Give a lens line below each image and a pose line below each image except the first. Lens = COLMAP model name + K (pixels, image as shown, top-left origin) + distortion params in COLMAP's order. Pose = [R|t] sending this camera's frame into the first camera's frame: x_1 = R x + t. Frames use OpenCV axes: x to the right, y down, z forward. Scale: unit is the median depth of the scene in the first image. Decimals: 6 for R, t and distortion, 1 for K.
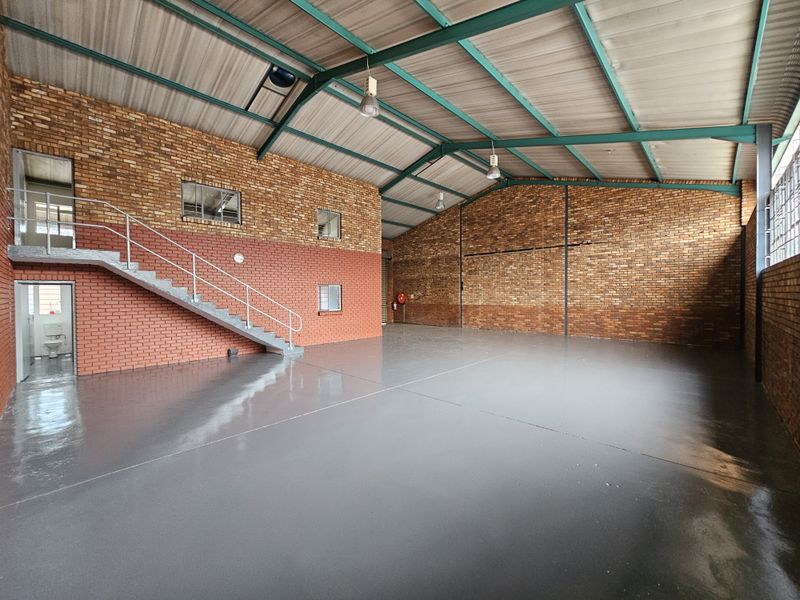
lens RADIAL K [[327.9, 0, 403.9], [0, 327.9, 297.7], [0, 0, 1]] dist [-0.001883, -0.000162]
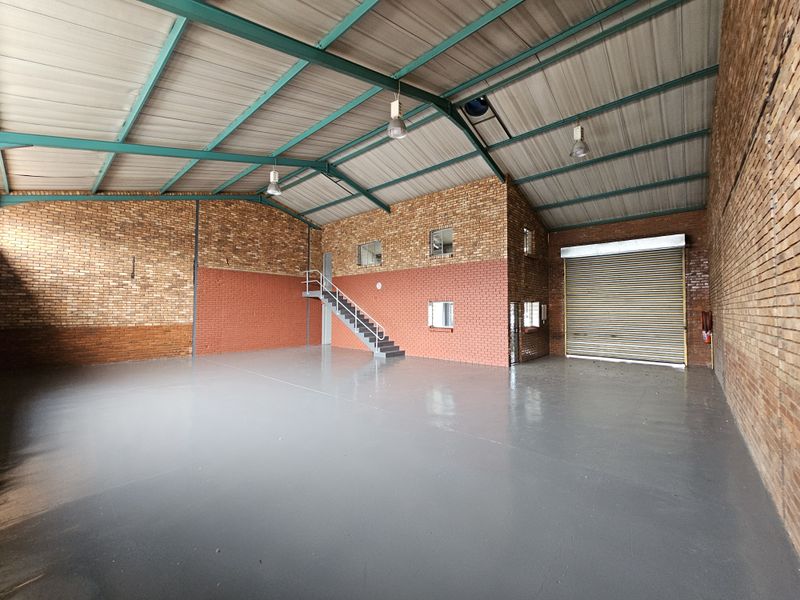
lens RADIAL K [[327.9, 0, 399.2], [0, 327.9, 304.1], [0, 0, 1]] dist [-0.001883, -0.000162]
pose [[0.025469, -0.010166, -0.999624, 0.784022], [-0.015304, 0.999827, -0.010558, -0.018326], [0.999558, 0.015568, 0.025309, 0.839828]]
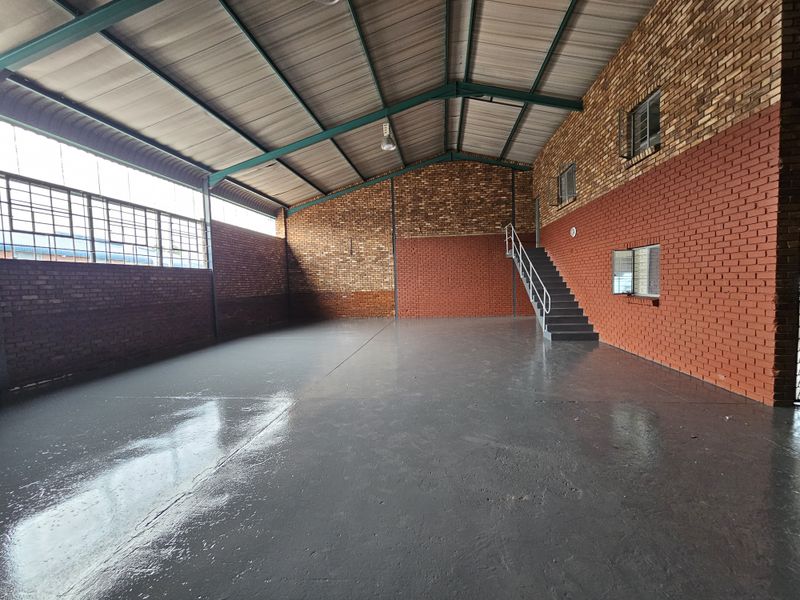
lens RADIAL K [[327.9, 0, 402.2], [0, 327.9, 303.0], [0, 0, 1]] dist [-0.001883, -0.000162]
pose [[-0.809074, 0.073464, -0.583098, 0.394644], [0.033027, 0.996272, 0.079693, -0.002856], [0.586779, 0.045219, -0.808484, 1.195259]]
